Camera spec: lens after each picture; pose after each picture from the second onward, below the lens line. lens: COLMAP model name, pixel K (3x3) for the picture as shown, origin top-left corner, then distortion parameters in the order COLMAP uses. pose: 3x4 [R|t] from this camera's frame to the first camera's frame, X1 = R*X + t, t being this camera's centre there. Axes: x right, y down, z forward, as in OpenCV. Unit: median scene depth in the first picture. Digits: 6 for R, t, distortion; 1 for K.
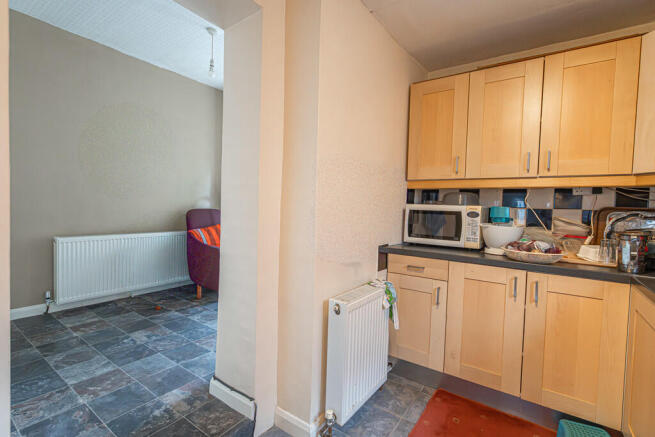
lens RADIAL K [[307.1, 0, 327.5], [0, 307.1, 218.5], [0, 0, 1]] dist [-0.000137, -0.000350]
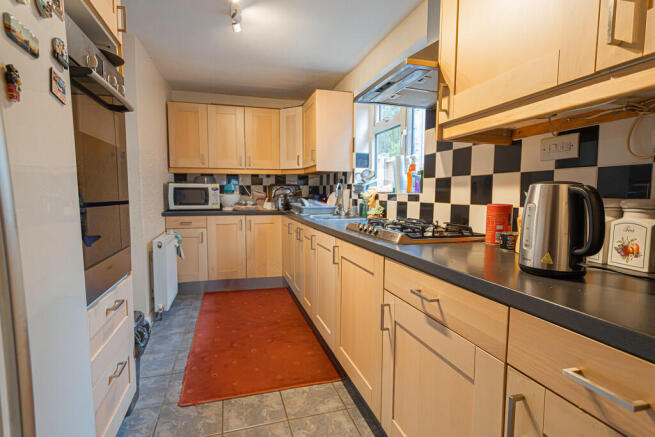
lens RADIAL K [[326.1, 0, 327.5], [0, 326.1, 218.5], [0, 0, 1]] dist [-0.004815, -0.000528]
pose [[0.609427, -0.093291, 0.787335, -0.632591], [0.046534, 0.995550, 0.081944, 0.032895], [-0.791476, -0.013301, 0.611056, -0.660448]]
